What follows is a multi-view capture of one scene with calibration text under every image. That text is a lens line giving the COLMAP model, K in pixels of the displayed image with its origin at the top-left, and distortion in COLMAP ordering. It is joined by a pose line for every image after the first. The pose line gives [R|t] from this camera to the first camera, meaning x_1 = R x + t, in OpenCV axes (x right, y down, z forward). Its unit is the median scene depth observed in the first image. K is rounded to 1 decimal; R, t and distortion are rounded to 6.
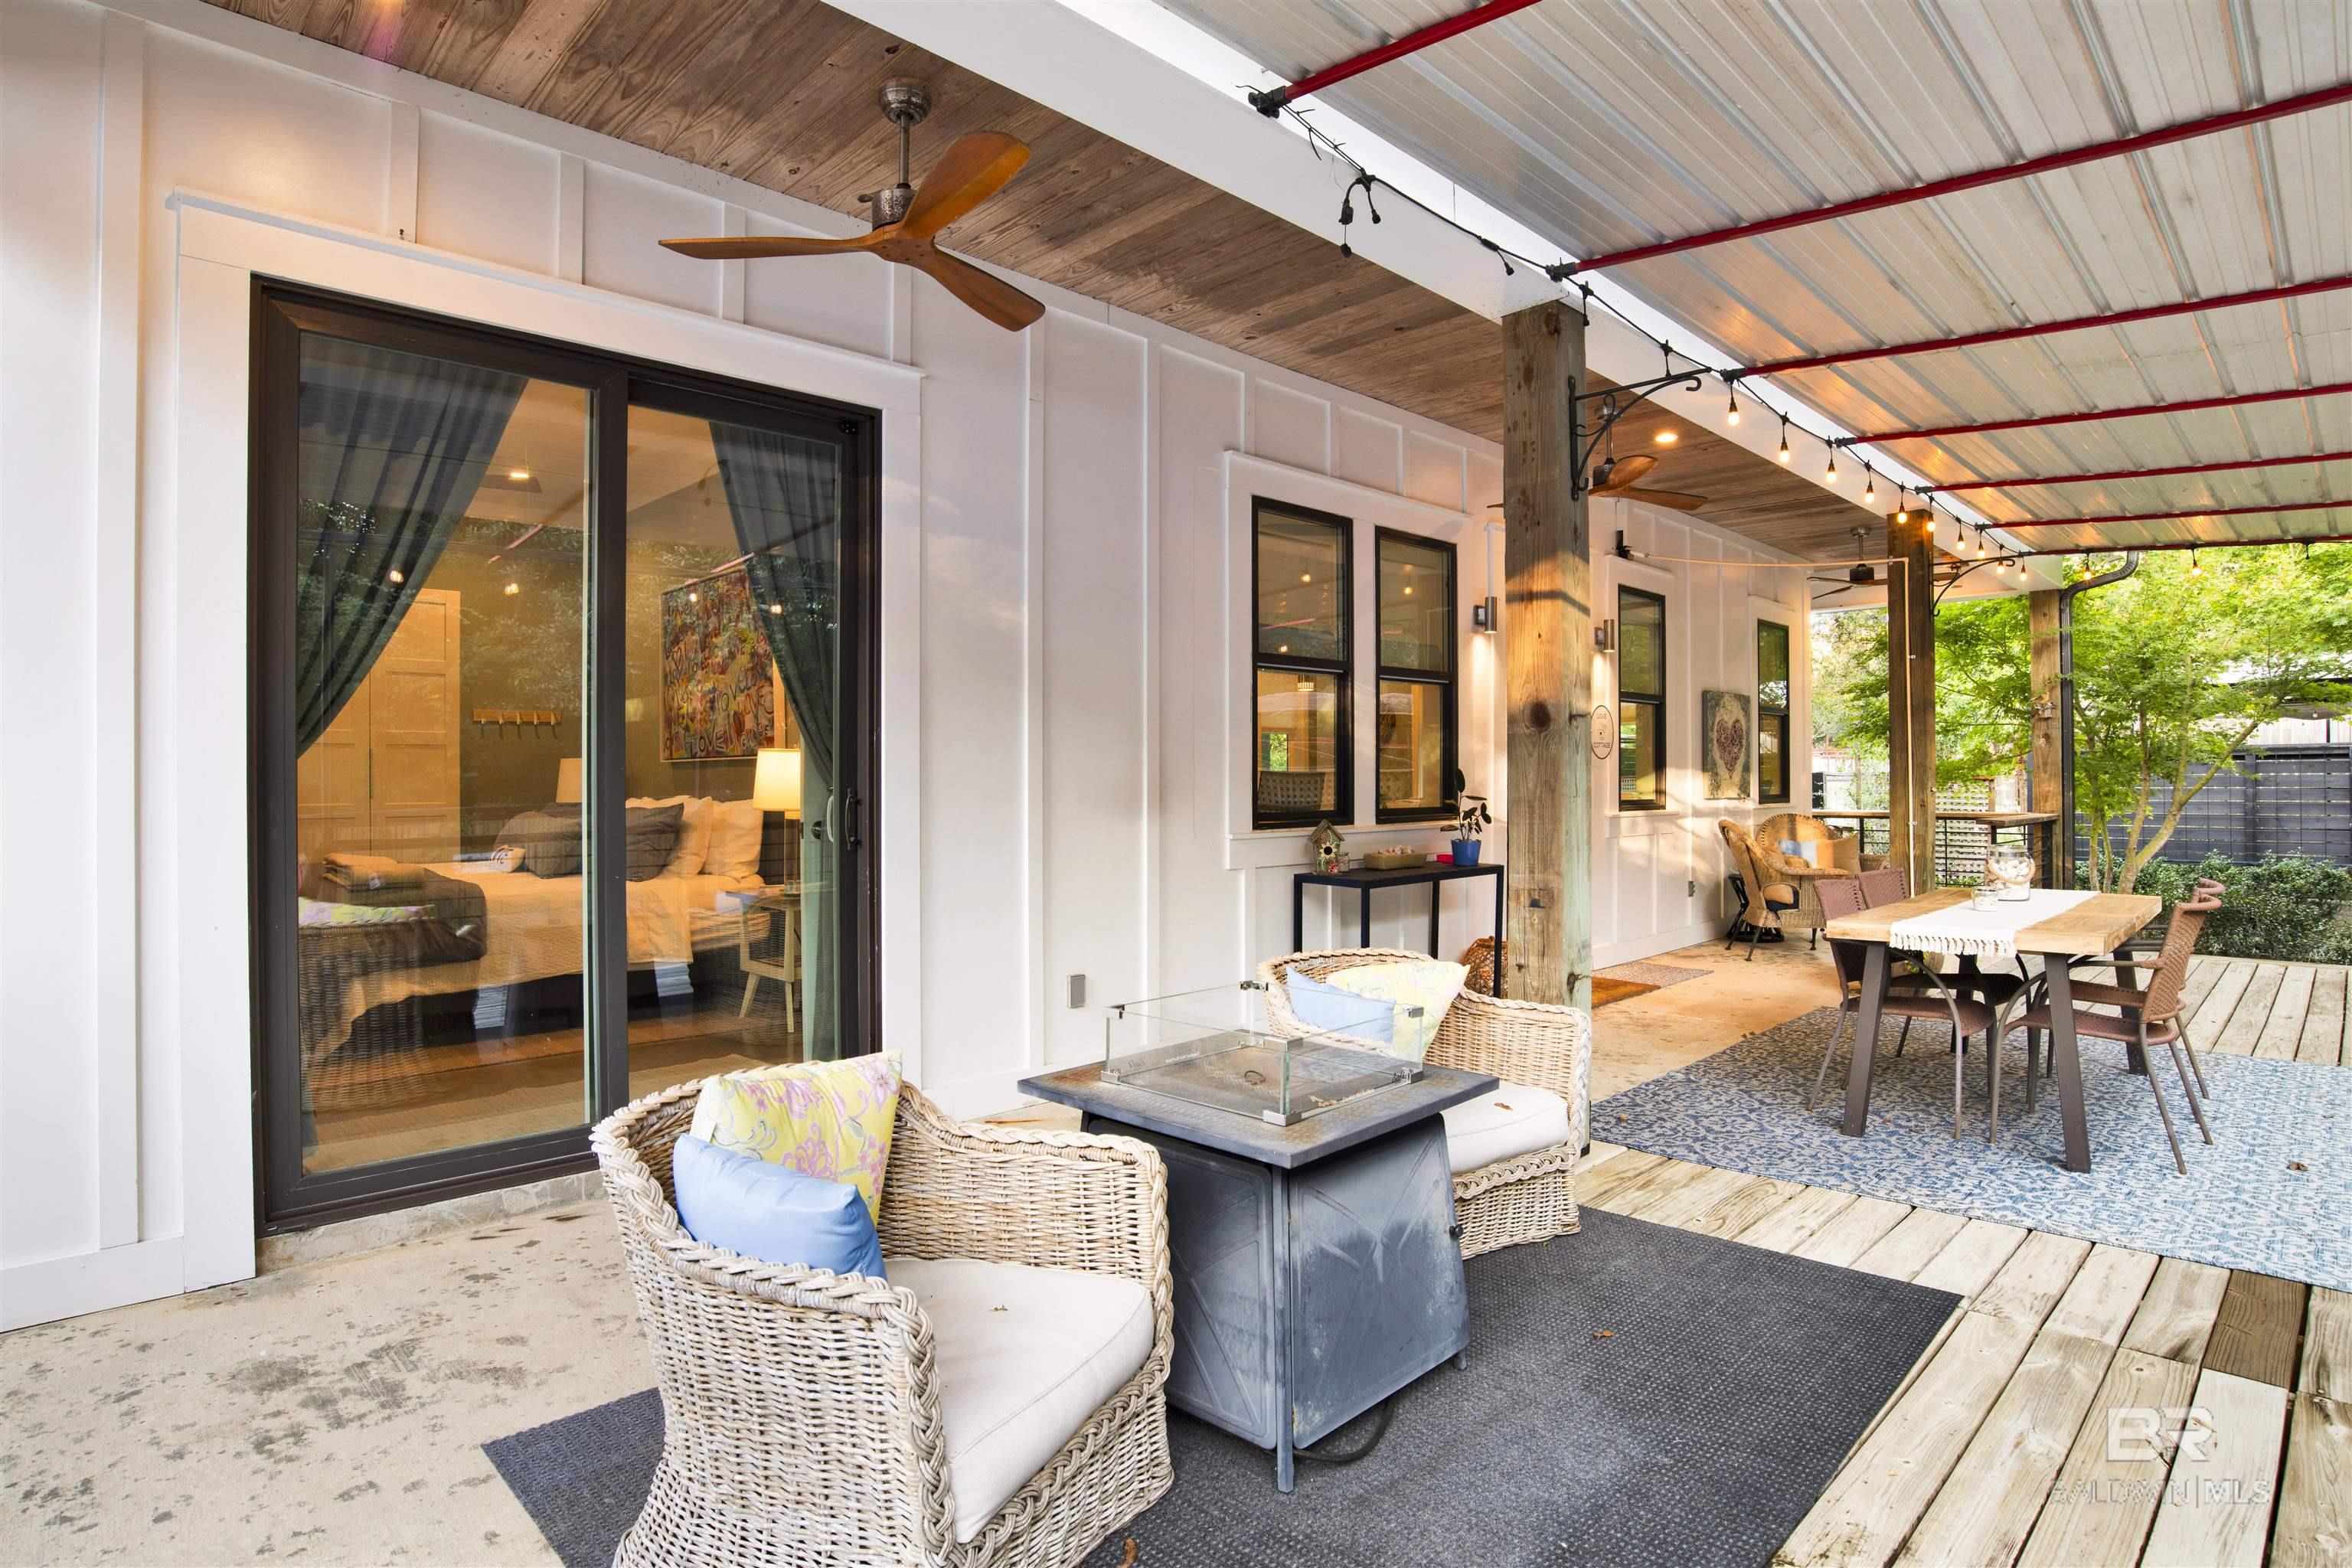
lens RADIAL K [[1227.6, 0, 1158.7], [0, 1227.6, 784.1], [0, 0, 1]] dist [-0.062323, 0.018504]
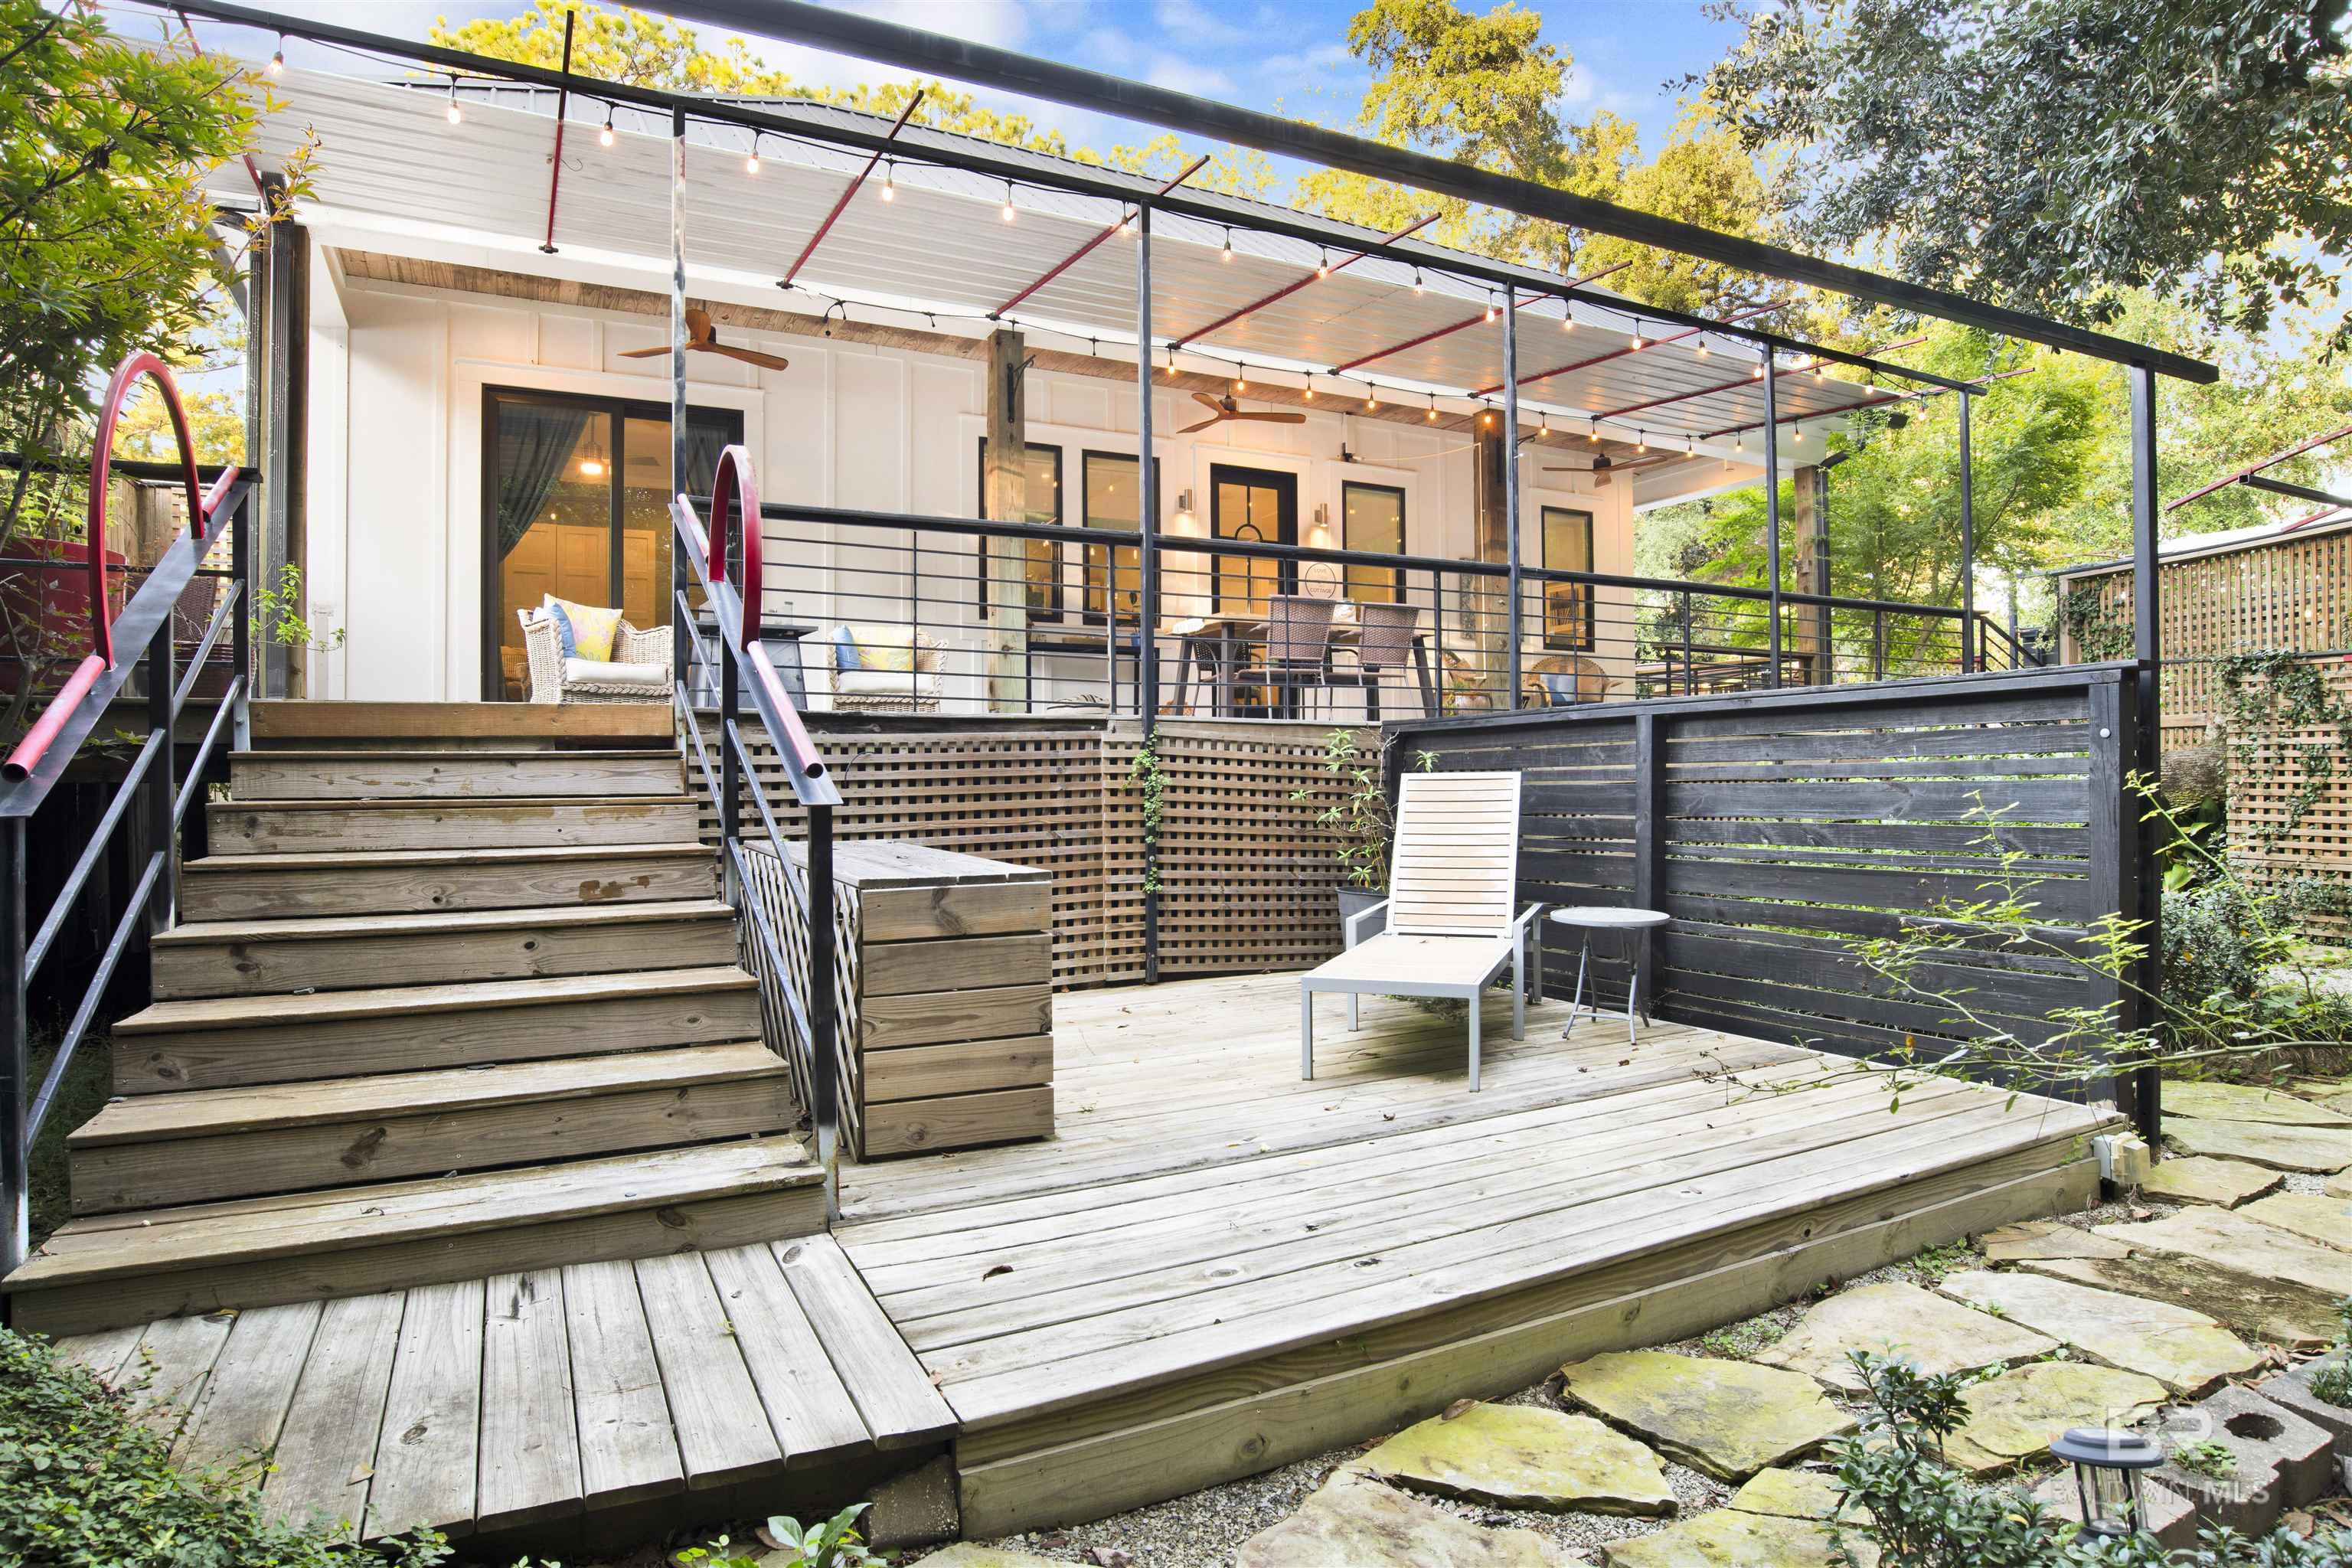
lens RADIAL K [[1296.5, 0, 1169.7], [0, 1296.5, 777.9], [0, 0, 1]] dist [-0.067056, -0.000383]
pose [[0.956288, -0.000526, -0.292426, 0.539995], [-0.000188, 0.999997, -0.002415, 0.166103], [0.292427, 0.002365, 0.956285, -0.450754]]
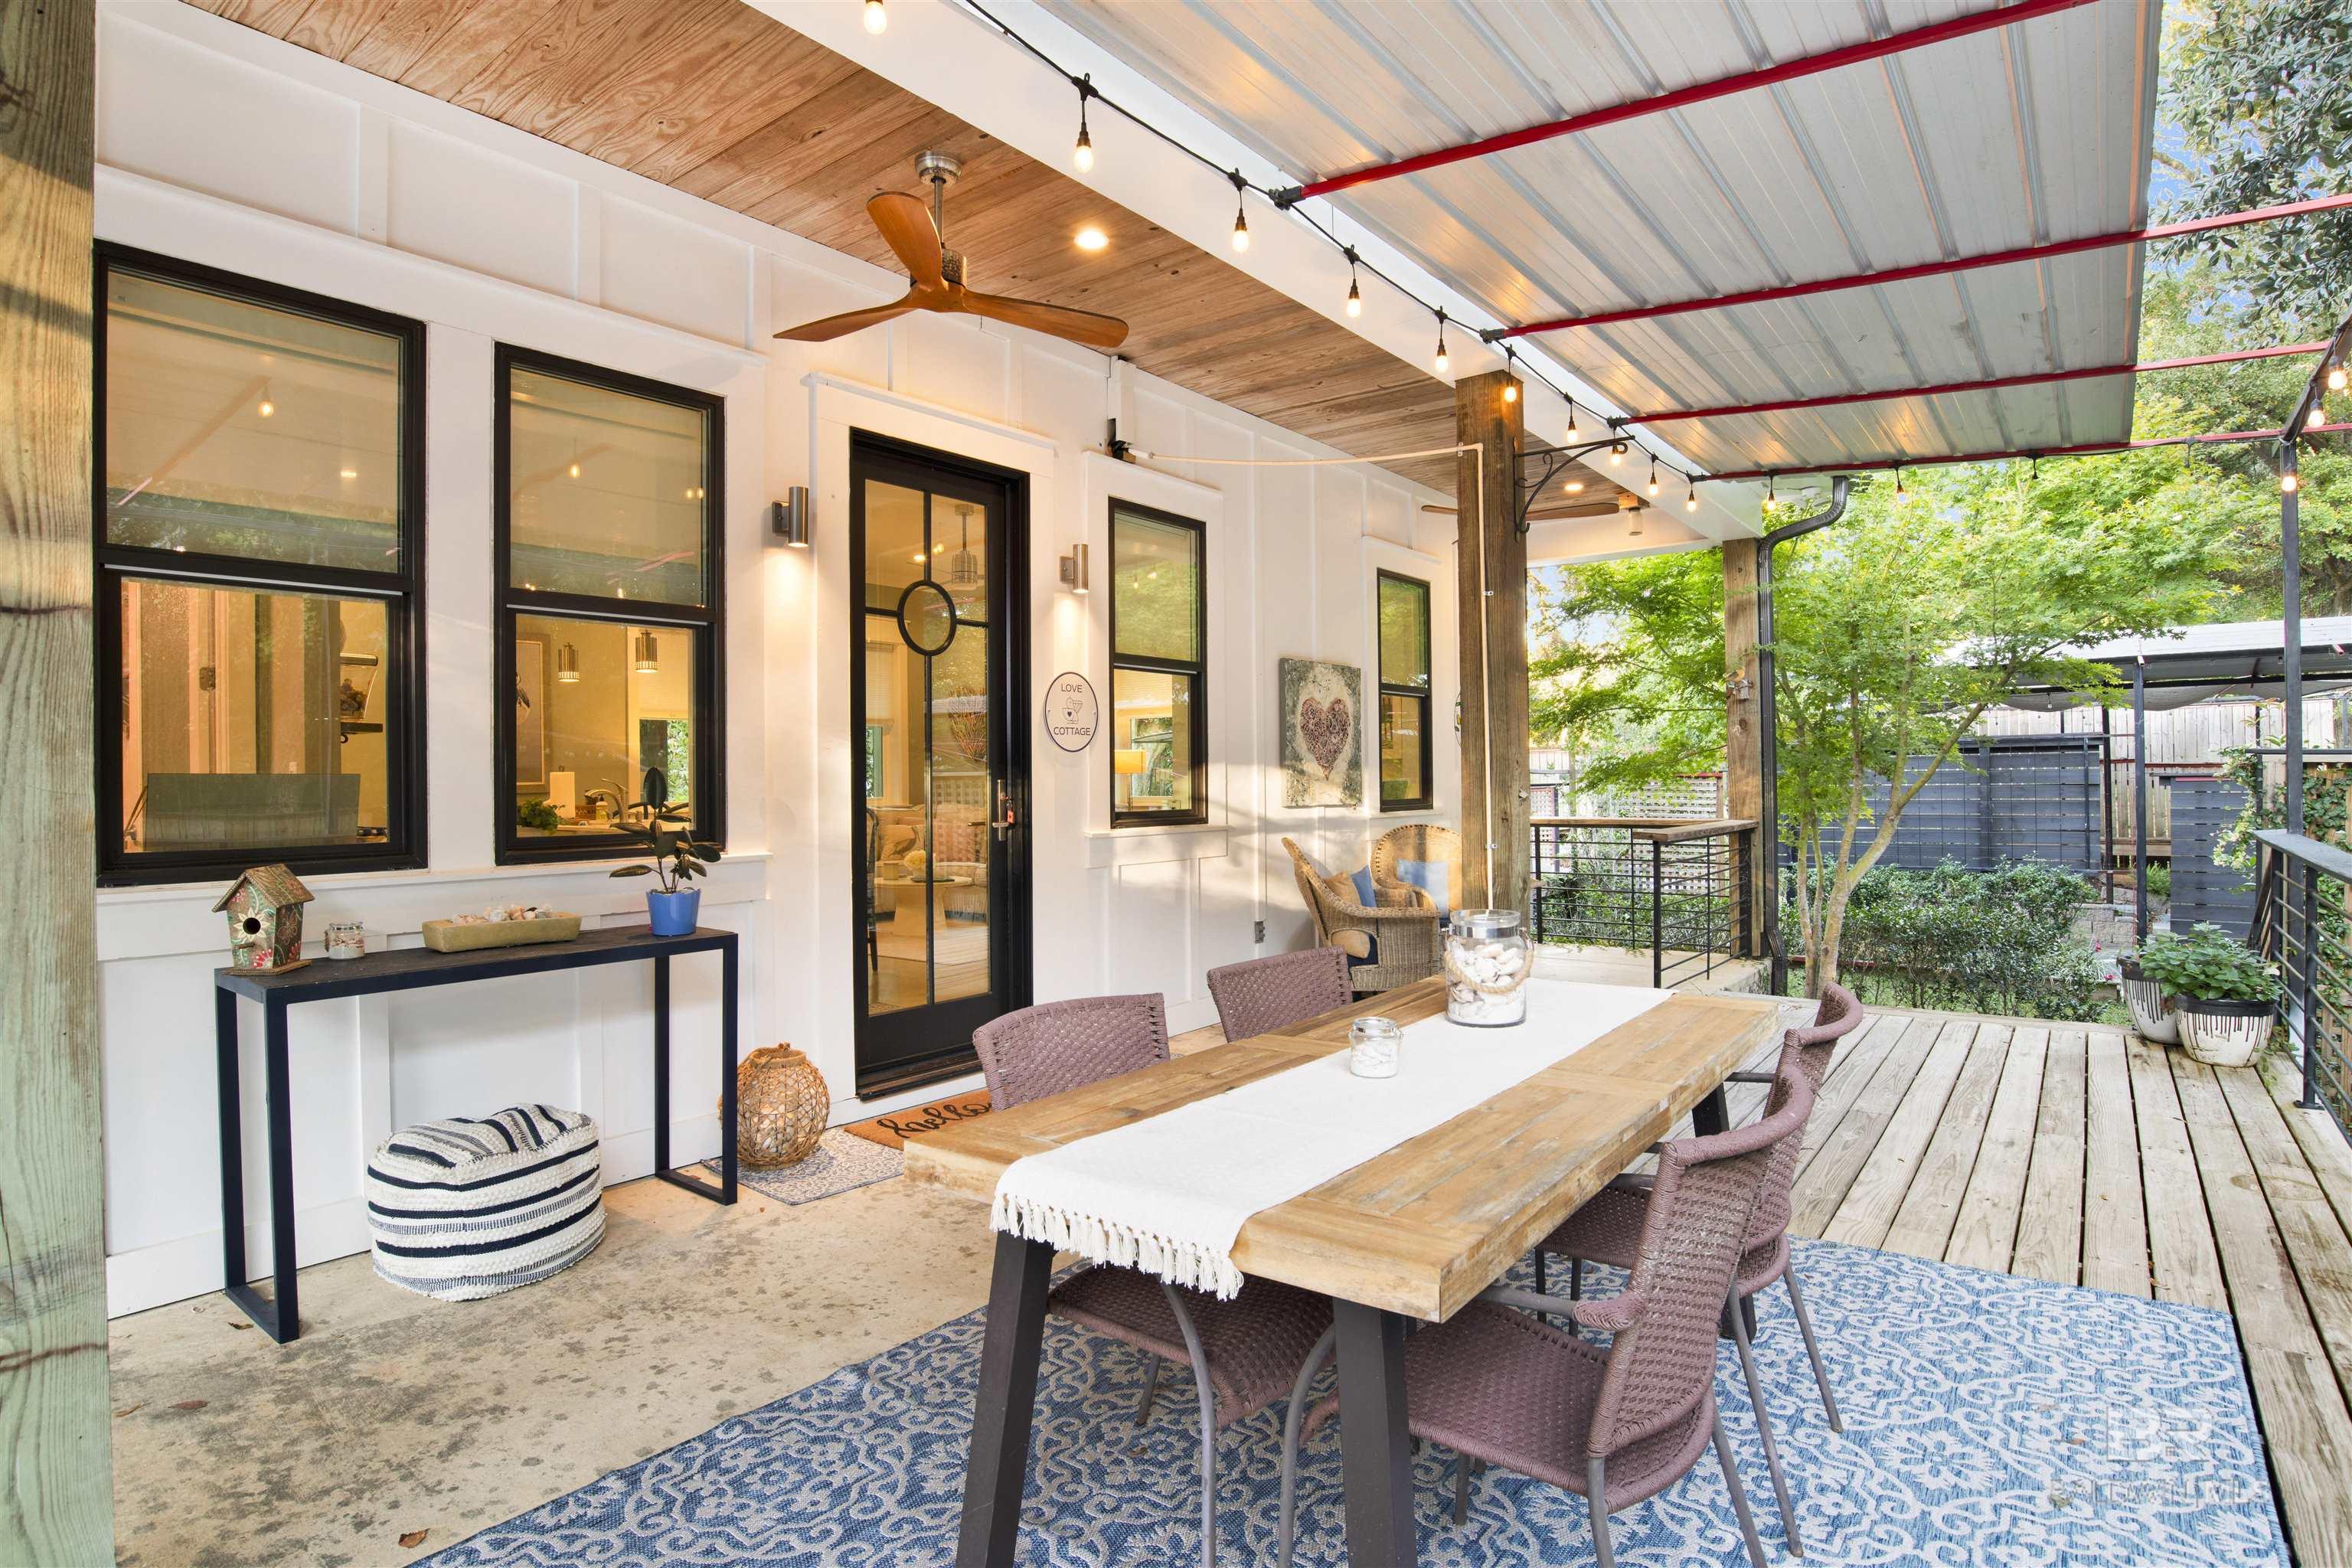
lens RADIAL K [[1227.6, 0, 1164.4], [0, 1227.6, 780.1], [0, 0, 1]] dist [-0.062323, 0.018504]
pose [[0.990589, -0.004943, 0.136782, 0.268638], [0.005204, 0.999985, -0.001547, -0.002722], [-0.136773, 0.002245, 0.990600, 0.269703]]
